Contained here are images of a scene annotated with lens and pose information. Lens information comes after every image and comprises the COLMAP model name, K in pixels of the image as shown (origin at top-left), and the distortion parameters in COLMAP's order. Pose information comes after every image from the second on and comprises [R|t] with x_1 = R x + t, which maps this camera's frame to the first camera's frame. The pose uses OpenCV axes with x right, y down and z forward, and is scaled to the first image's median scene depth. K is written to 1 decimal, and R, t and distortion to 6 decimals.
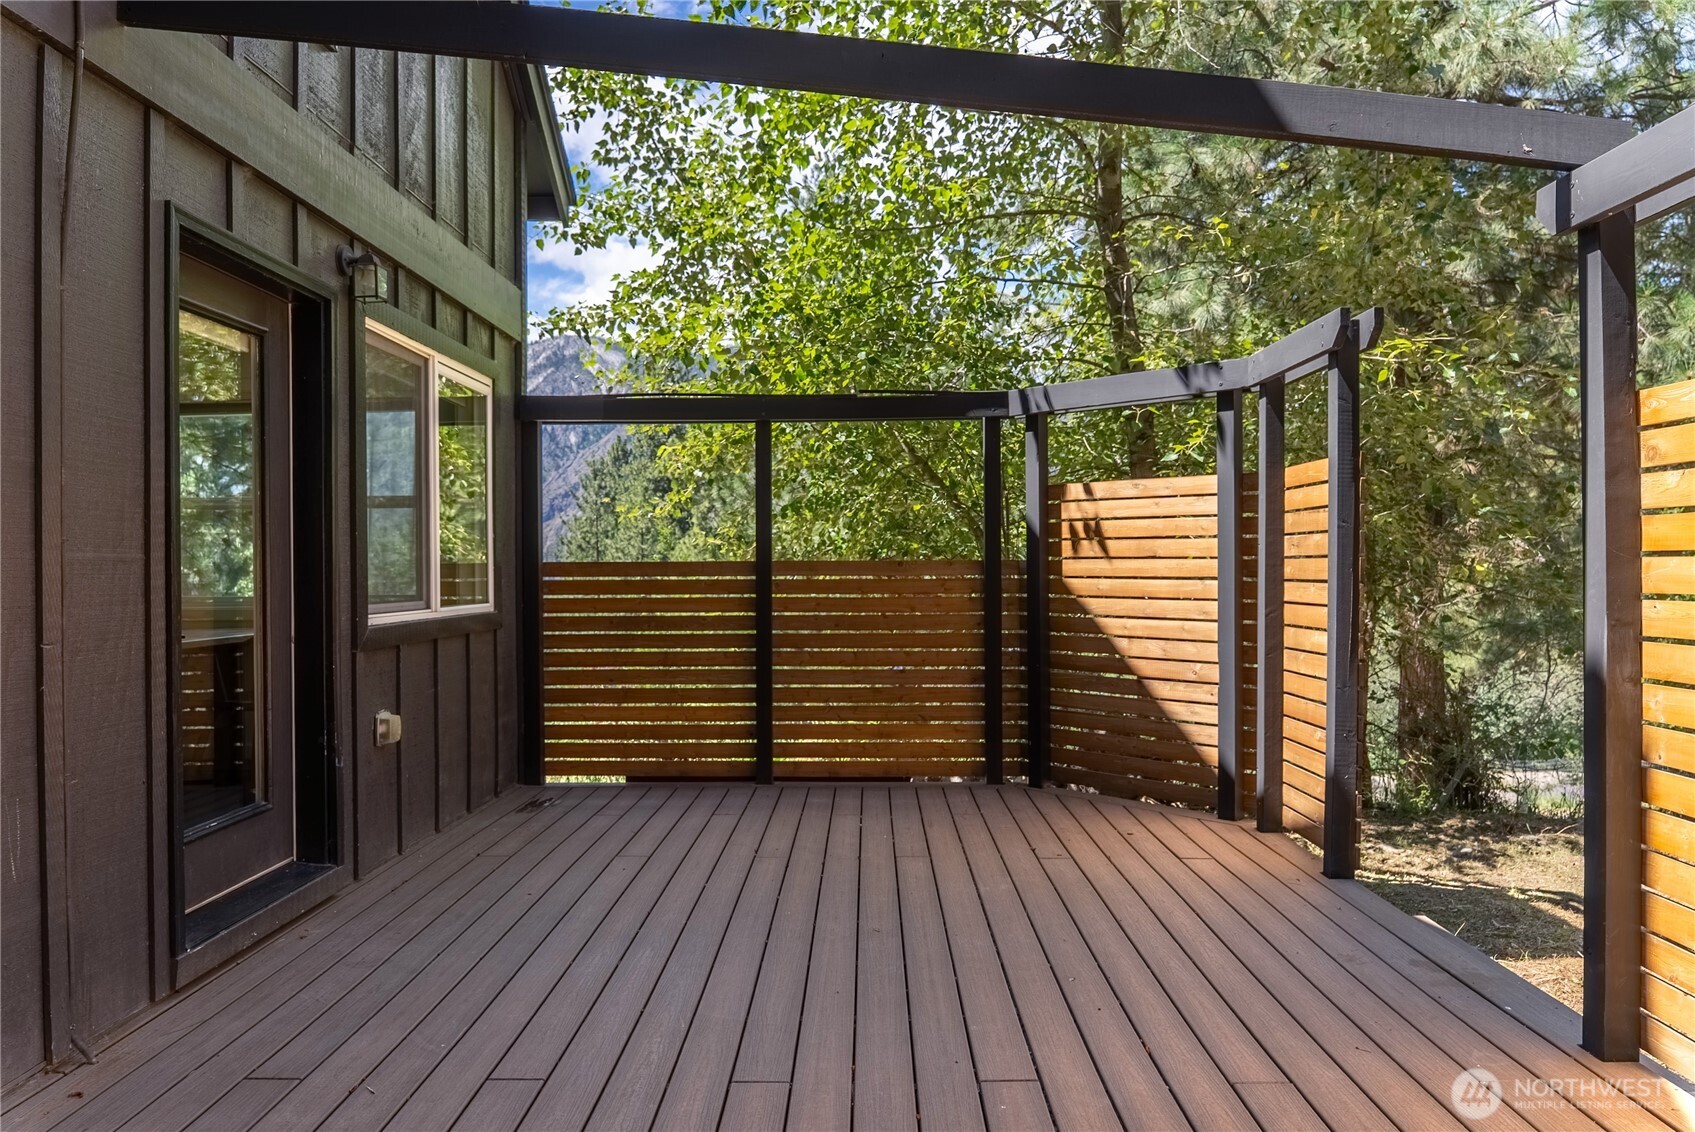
lens RADIAL K [[1149.5, 0, 850.1], [0, 1149.5, 571.3], [0, 0, 1]] dist [-0.003487, -0.020884]
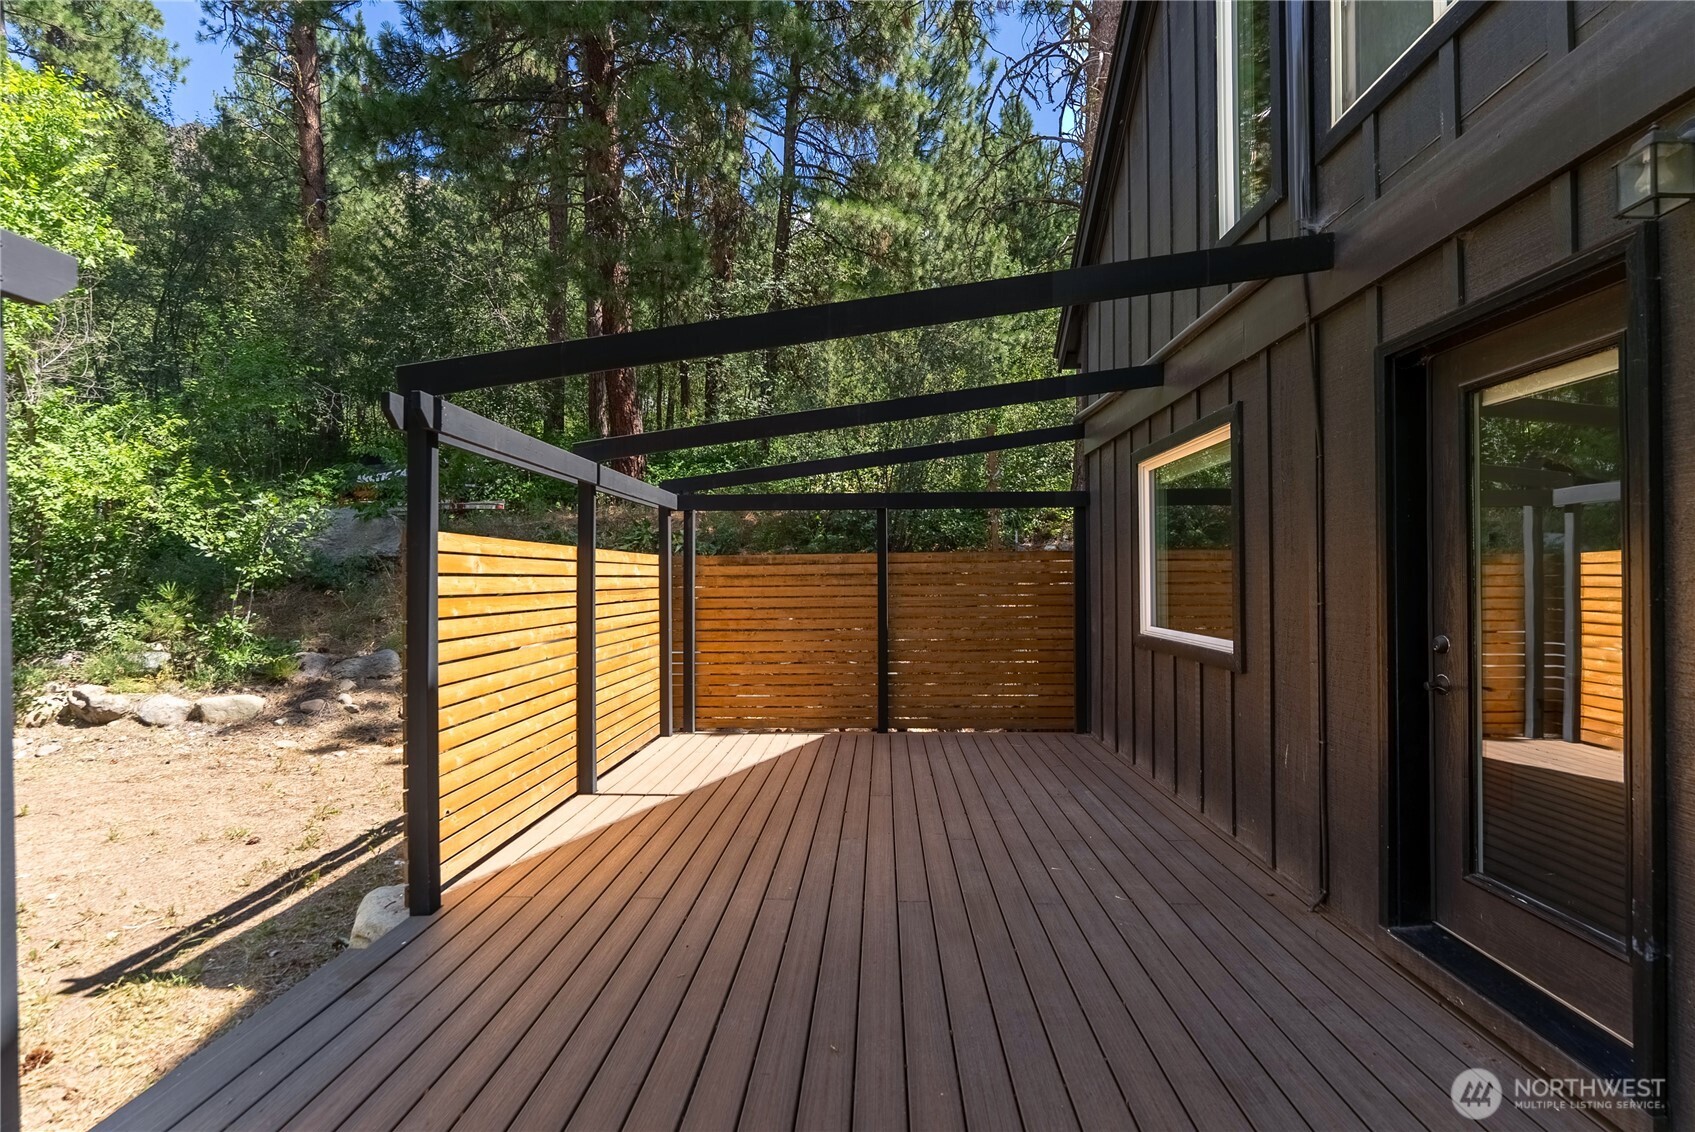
lens RADIAL K [[792.6, 0, 847.5], [0, 792.6, 566.0], [0, 0, 1]] dist [-0.000255, -0.000046]
pose [[-0.999534, 0.012372, 0.027911, -0.010633], [0.012038, 0.999854, -0.012098, -0.065306], [-0.028056, -0.011756, -0.999537, 1.843688]]
